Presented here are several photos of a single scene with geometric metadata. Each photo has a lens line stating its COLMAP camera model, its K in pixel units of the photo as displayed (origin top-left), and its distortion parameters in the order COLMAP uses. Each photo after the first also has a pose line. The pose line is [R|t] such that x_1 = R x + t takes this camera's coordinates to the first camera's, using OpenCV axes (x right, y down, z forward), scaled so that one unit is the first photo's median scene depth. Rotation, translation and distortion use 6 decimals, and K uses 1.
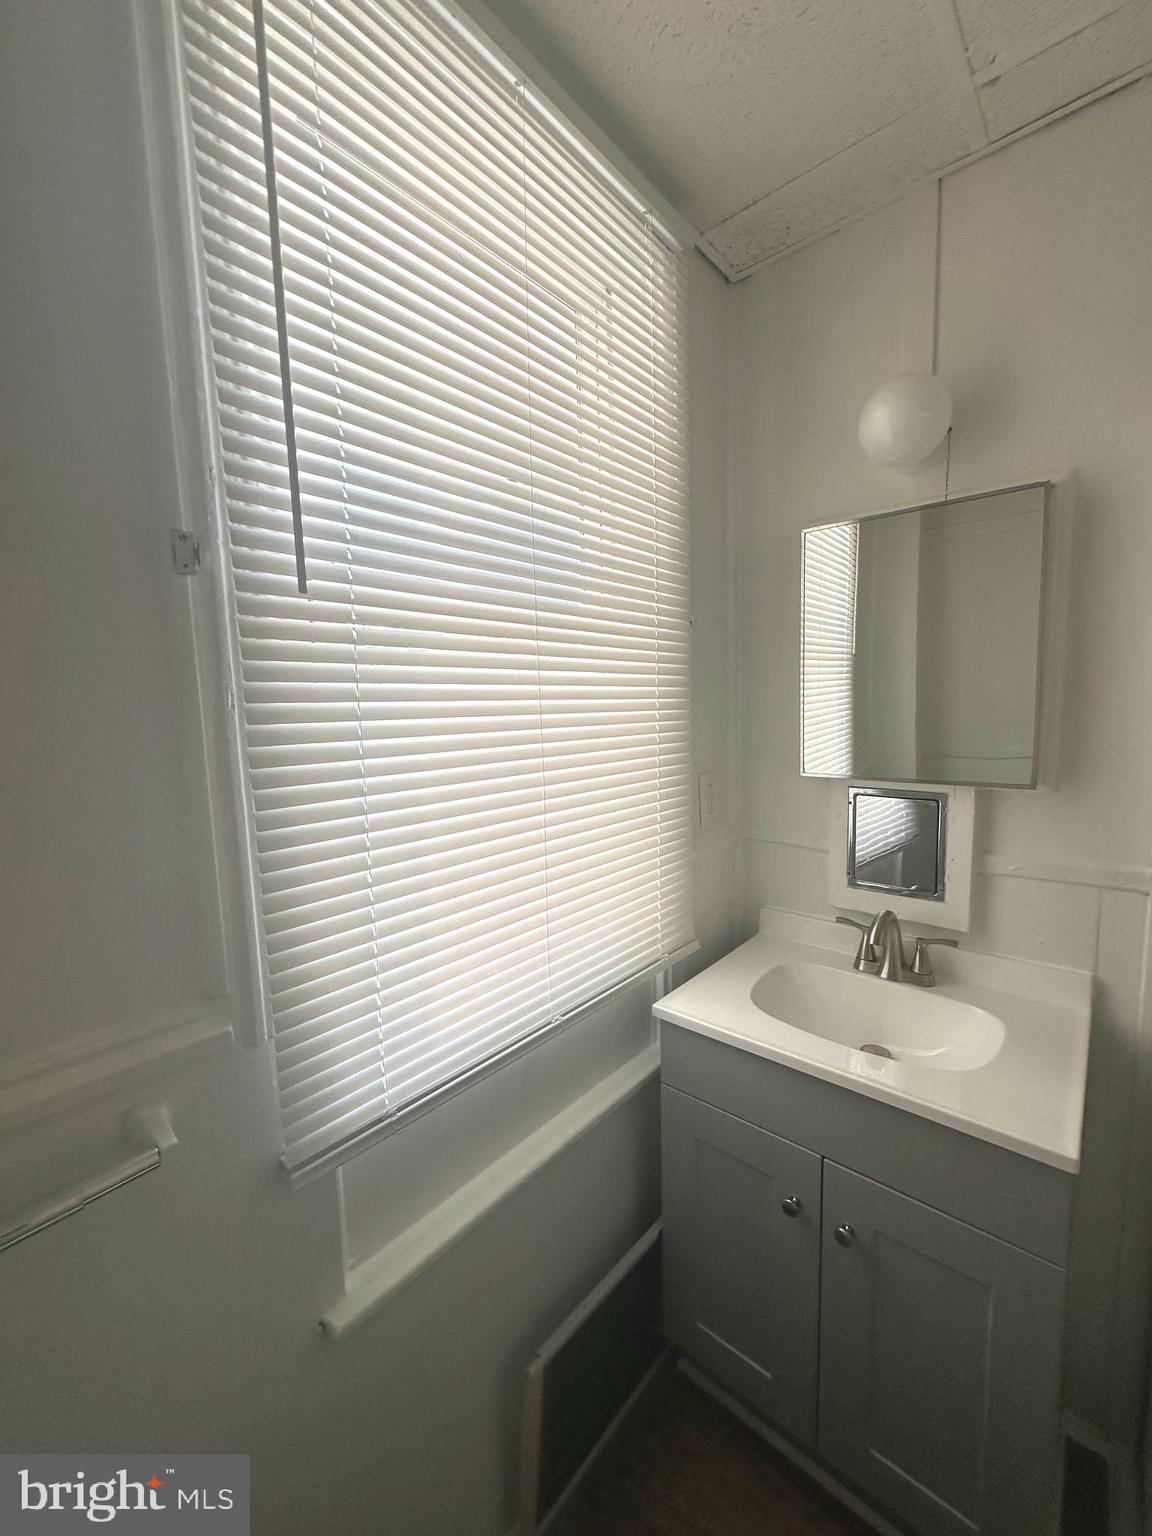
lens RADIAL K [[613.6, 0, 577.5], [0, 613.6, 766.7], [0, 0, 1]] dist [-0.002889, 0.001113]
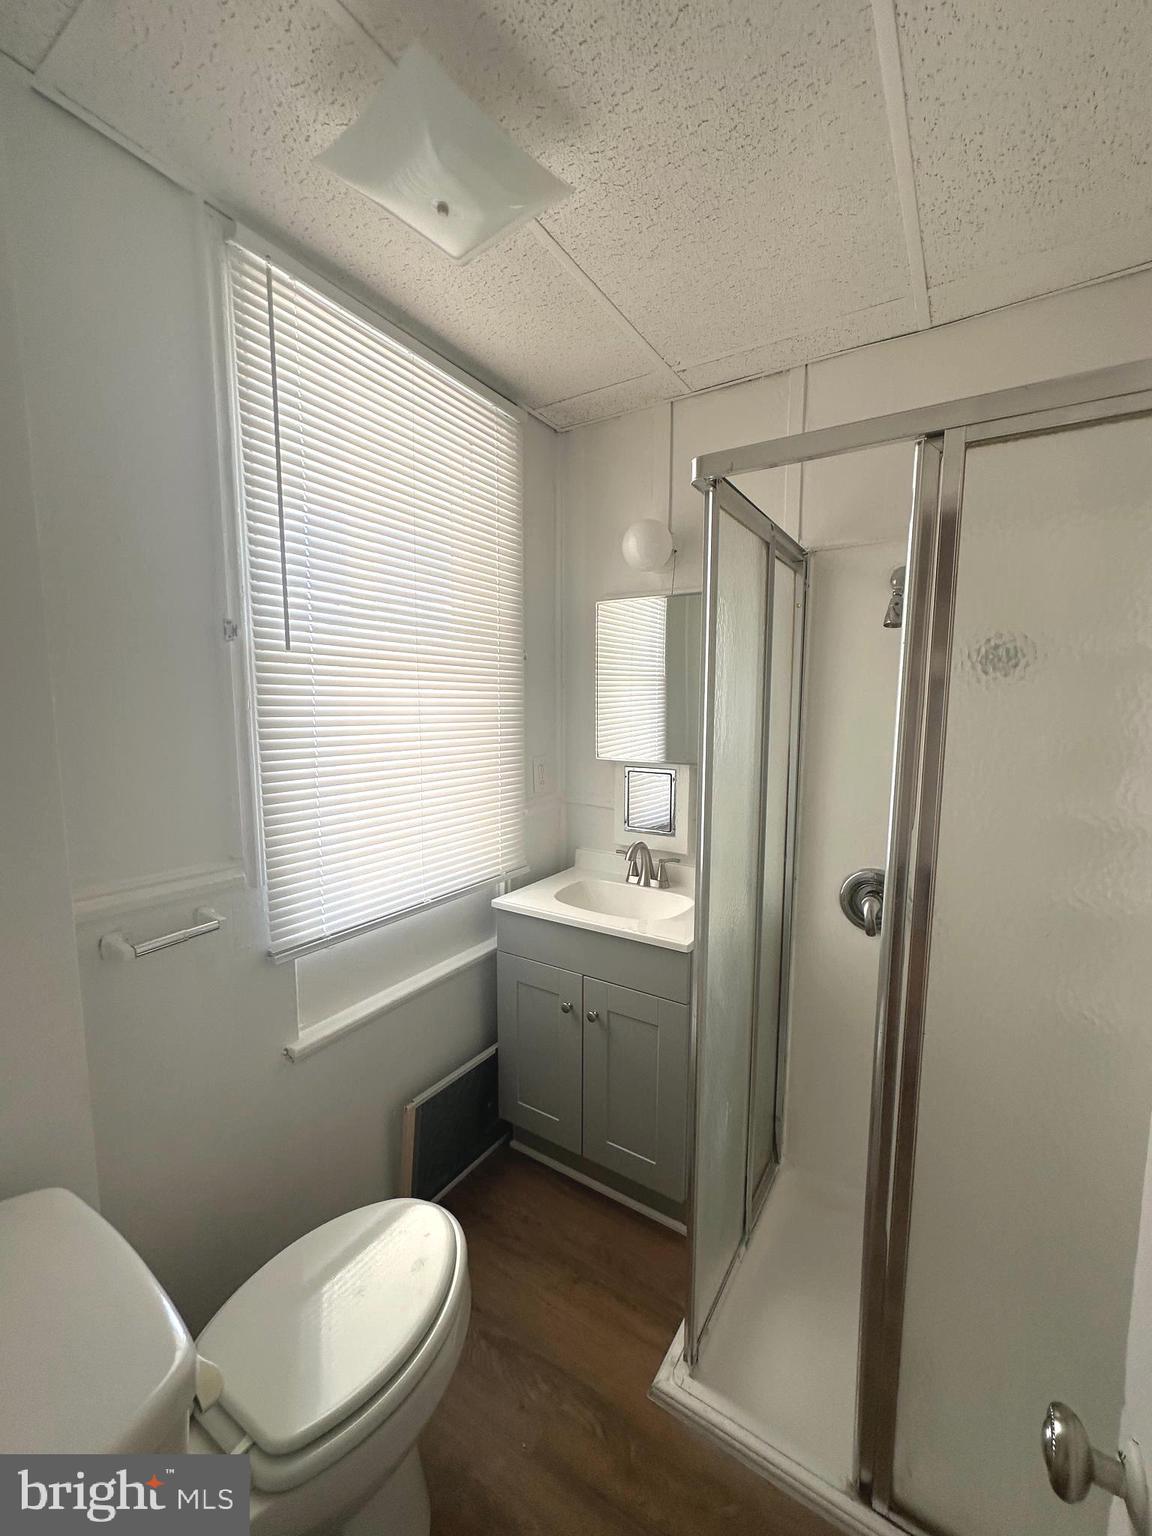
lens RADIAL K [[613.6, 0, 576.8], [0, 613.6, 767.1], [0, 0, 1]] dist [-0.002889, 0.001113]
pose [[0.988463, 0.014067, 0.150811, 0.106953], [-0.013831, 0.999901, -0.002610, 0.051149], [-0.150833, 0.000494, 0.988559, -0.678159]]
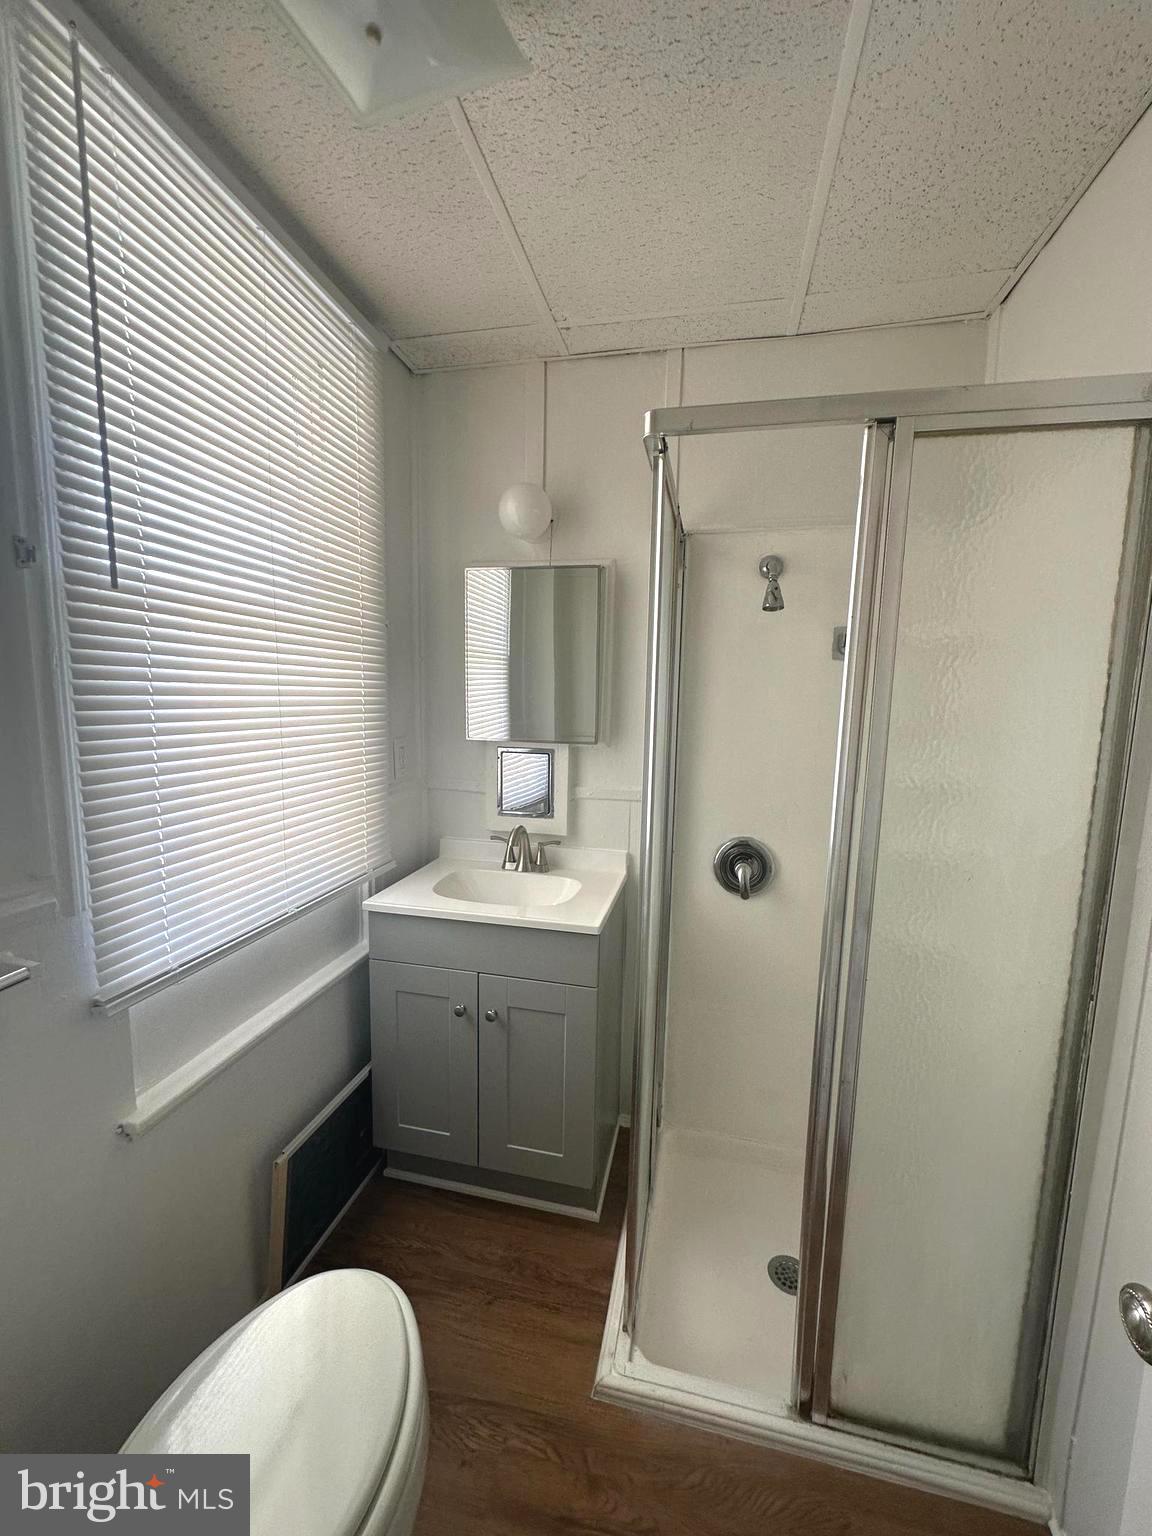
lens RADIAL K [[613.6, 0, 576.1], [0, 613.6, 766.9], [0, 0, 1]] dist [-0.002889, 0.001113]
pose [[0.877793, -0.014665, 0.478816, -0.126889], [0.008030, 0.999841, 0.015901, 0.074774], [-0.478973, -0.010113, 0.877771, -0.491361]]
